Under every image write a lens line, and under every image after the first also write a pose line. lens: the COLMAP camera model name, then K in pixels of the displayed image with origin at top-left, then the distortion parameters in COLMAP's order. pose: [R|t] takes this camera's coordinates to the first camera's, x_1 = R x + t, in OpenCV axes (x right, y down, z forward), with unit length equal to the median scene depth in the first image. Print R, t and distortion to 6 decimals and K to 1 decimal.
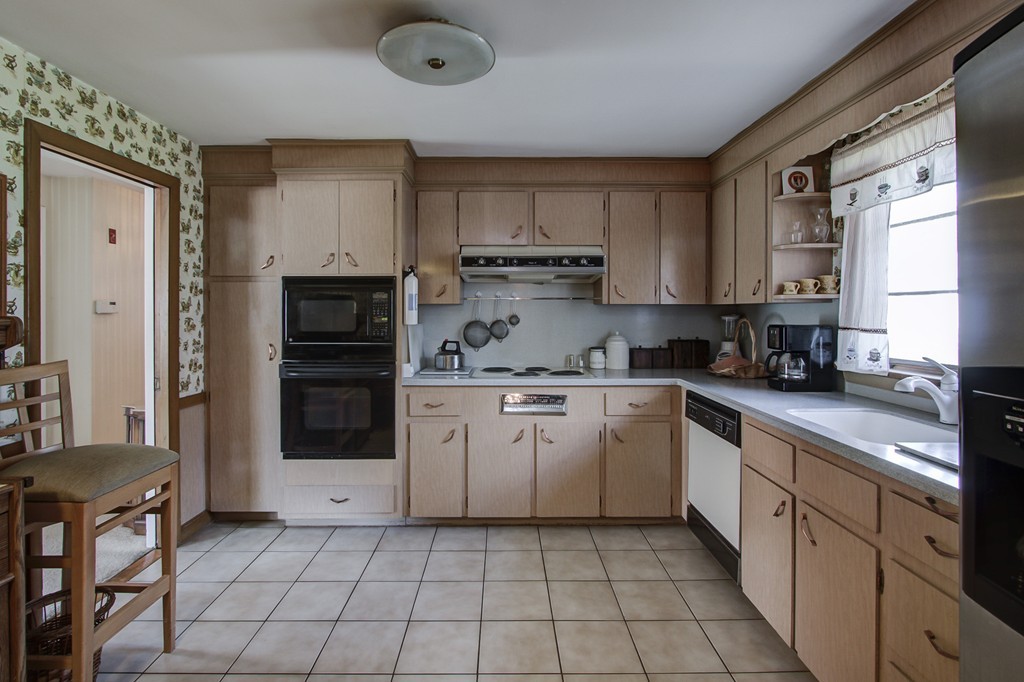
lens RADIAL K [[508.6, 0, 511.8], [0, 508.6, 309.9], [0, 0, 1]] dist [0.003437, 0.002520]
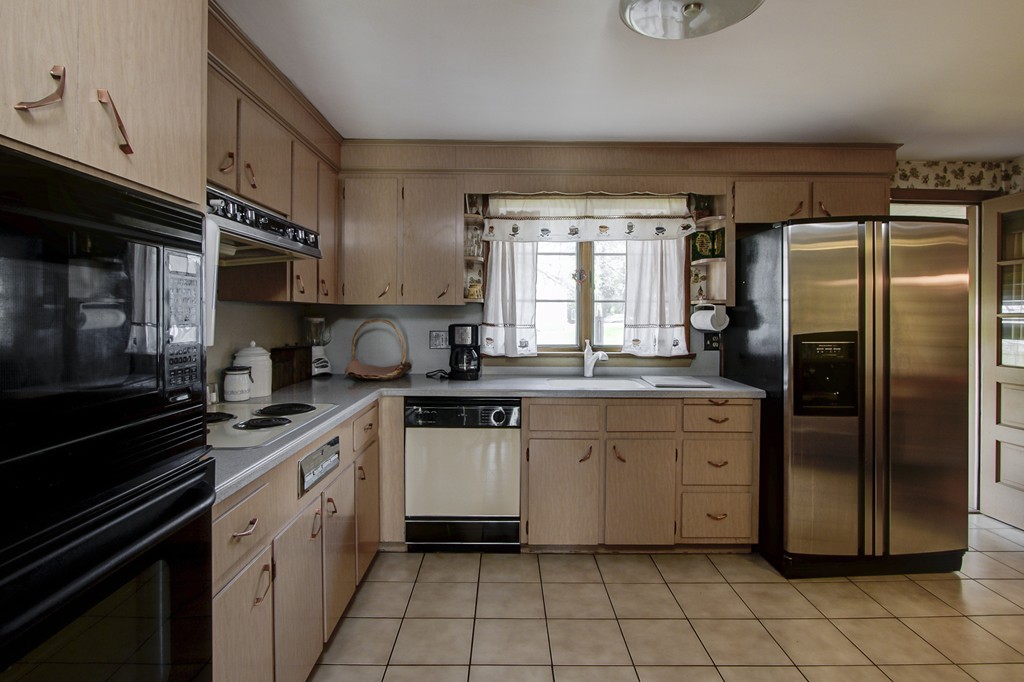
lens RADIAL K [[538.8, 0, 512.6], [0, 538.8, 314.2], [0, 0, 1]] dist [-0.001276, 0.006525]
pose [[-0.005084, 0.000806, 0.999987, -0.809299], [-0.004506, 0.999990, -0.000829, 0.007730], [-0.999977, -0.004510, -0.005080, 1.030539]]
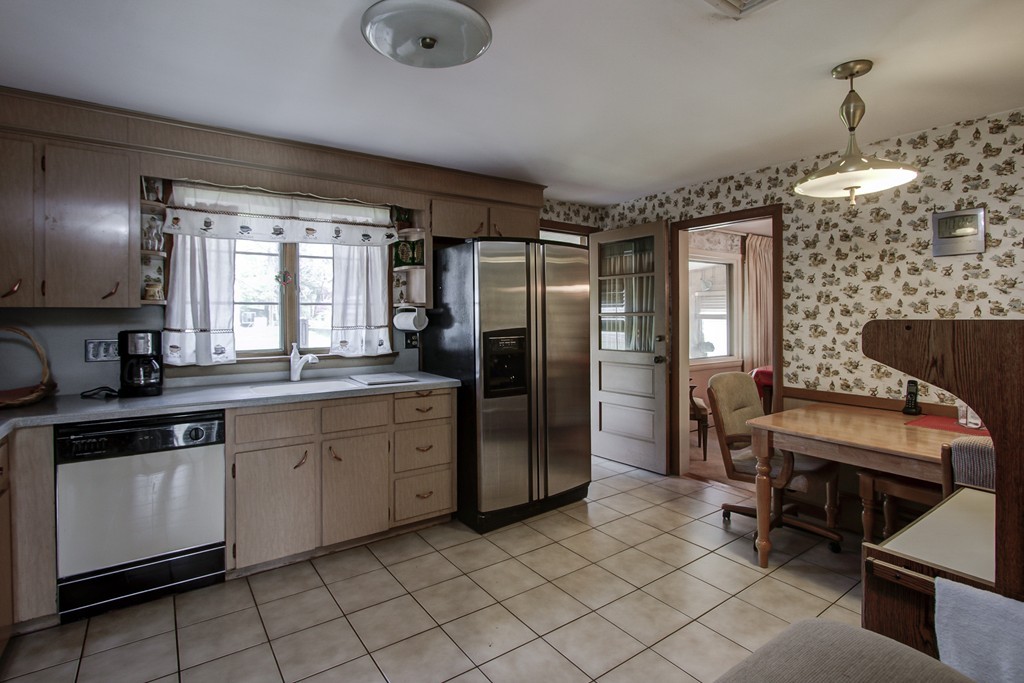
lens RADIAL K [[508.6, 0, 504.8], [0, 508.6, 314.5], [0, 0, 1]] dist [0.003437, 0.002520]
pose [[-0.563756, 0.007286, 0.825909, -0.780291], [0.007373, 0.999966, -0.003789, 0.008453], [-0.825908, 0.003953, -0.563791, 1.121900]]
